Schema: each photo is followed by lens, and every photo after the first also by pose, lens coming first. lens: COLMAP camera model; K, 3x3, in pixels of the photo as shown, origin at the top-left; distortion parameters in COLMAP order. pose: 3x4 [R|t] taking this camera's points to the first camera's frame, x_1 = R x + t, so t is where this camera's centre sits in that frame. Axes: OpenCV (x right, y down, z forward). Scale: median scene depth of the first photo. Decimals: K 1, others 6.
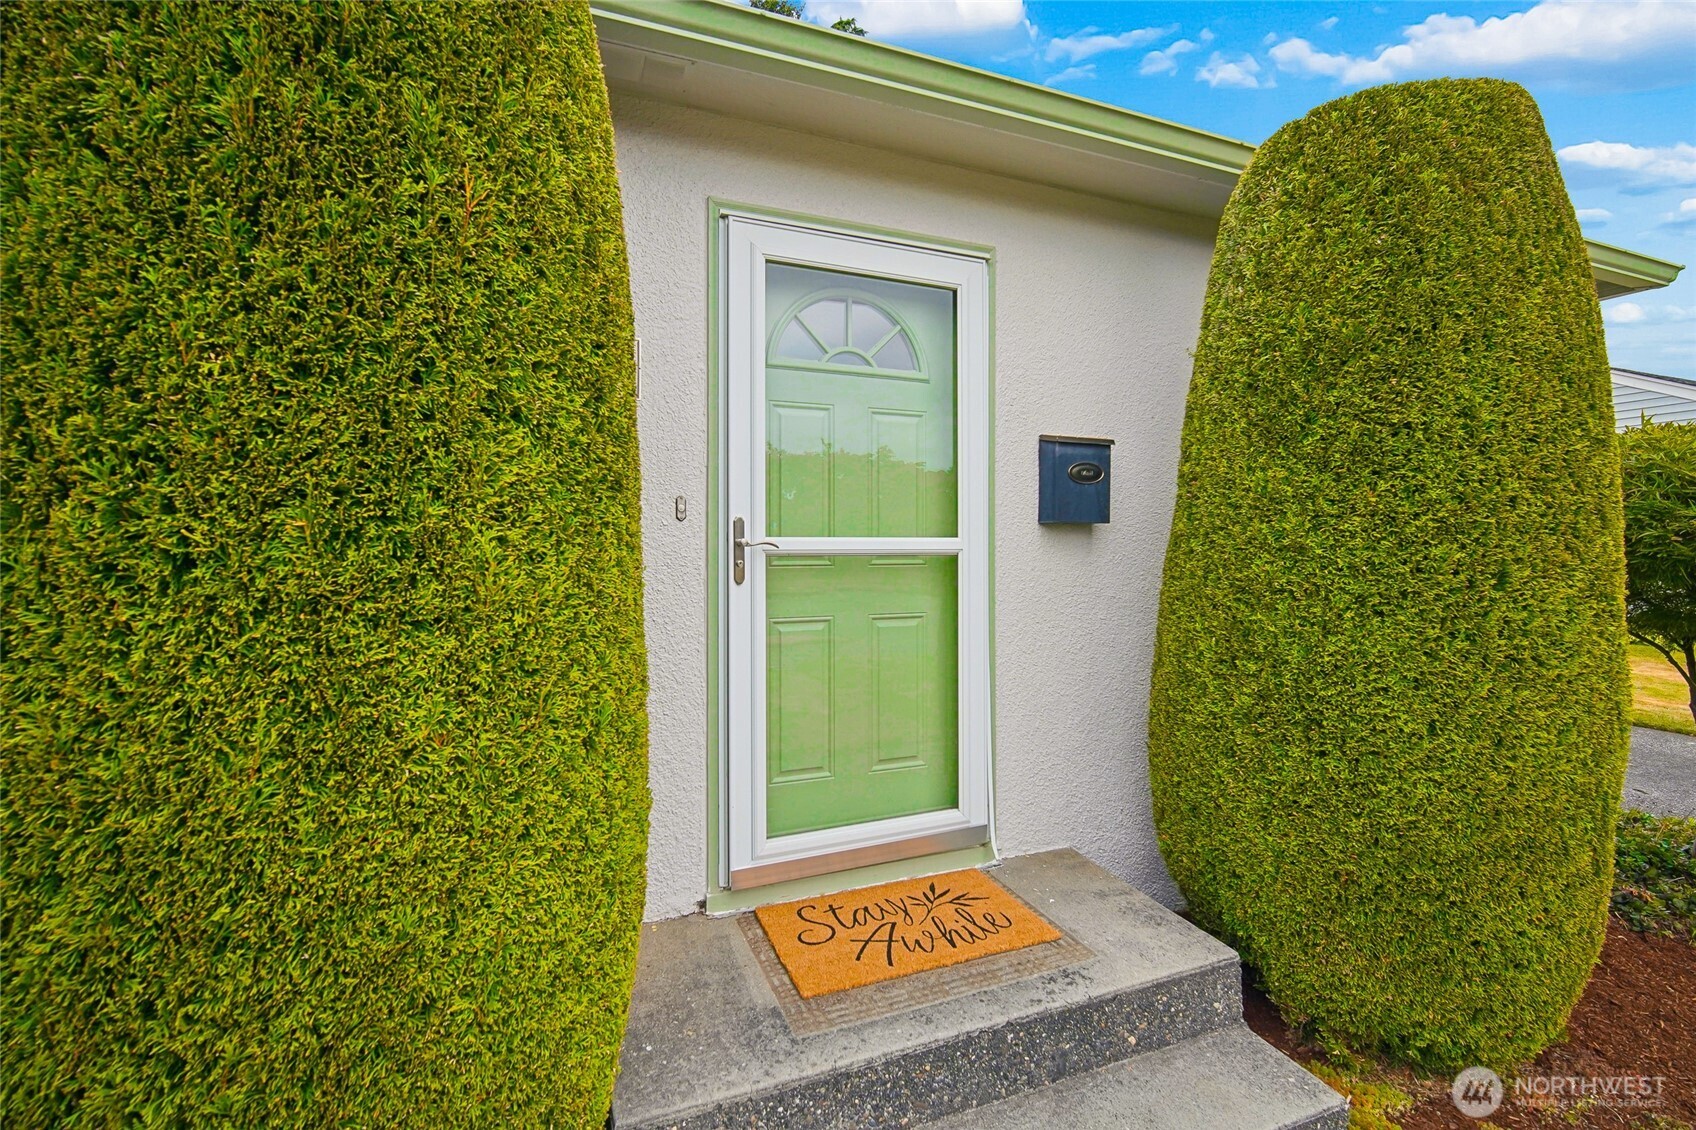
lens RADIAL K [[746.1, 0, 848.1], [0, 746.1, 557.8], [0, 0, 1]] dist [-0.013111, 0.005429]
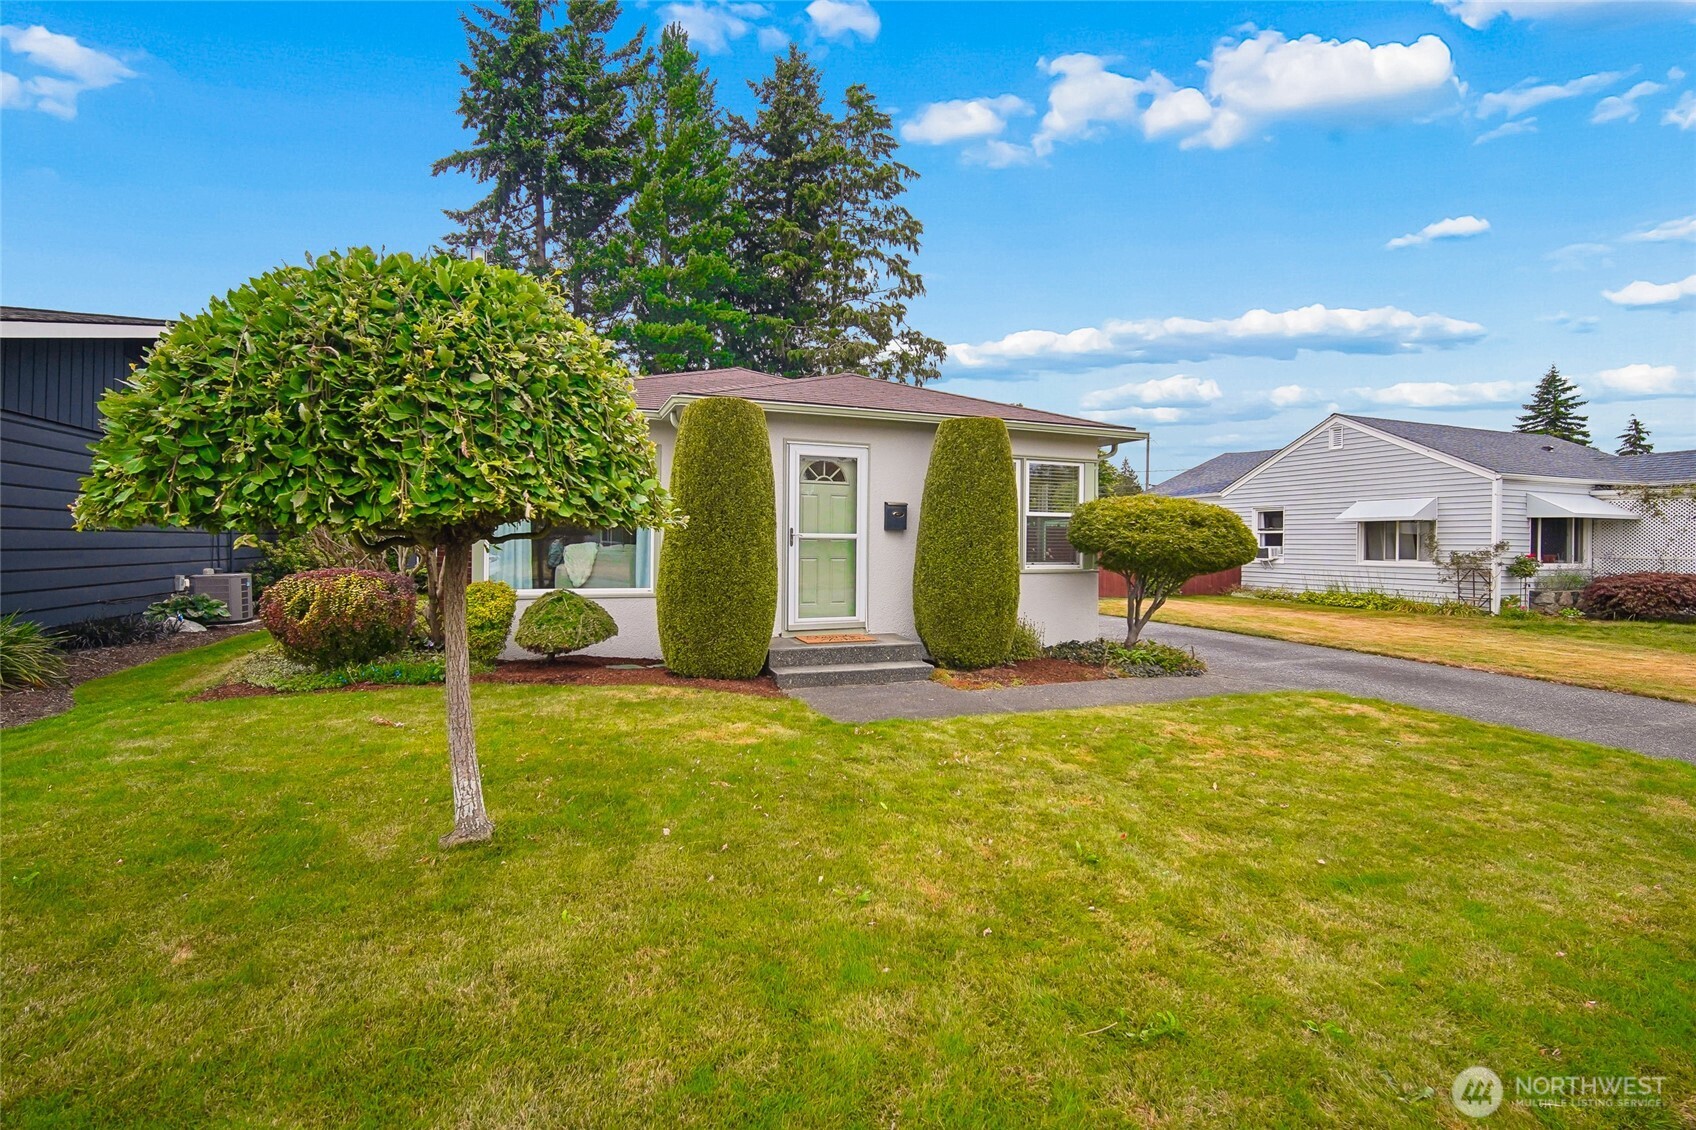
lens RADIAL K [[758.7, 0, 848.6], [0, 758.7, 547.2], [0, 0, 1]] dist [-0.004255, 0.000439]
pose [[0.999830, 0.011444, 0.014449, 0.067372], [-0.011522, 0.999919, 0.005380, 0.015135], [-0.014387, -0.005545, 0.999881, -2.400326]]
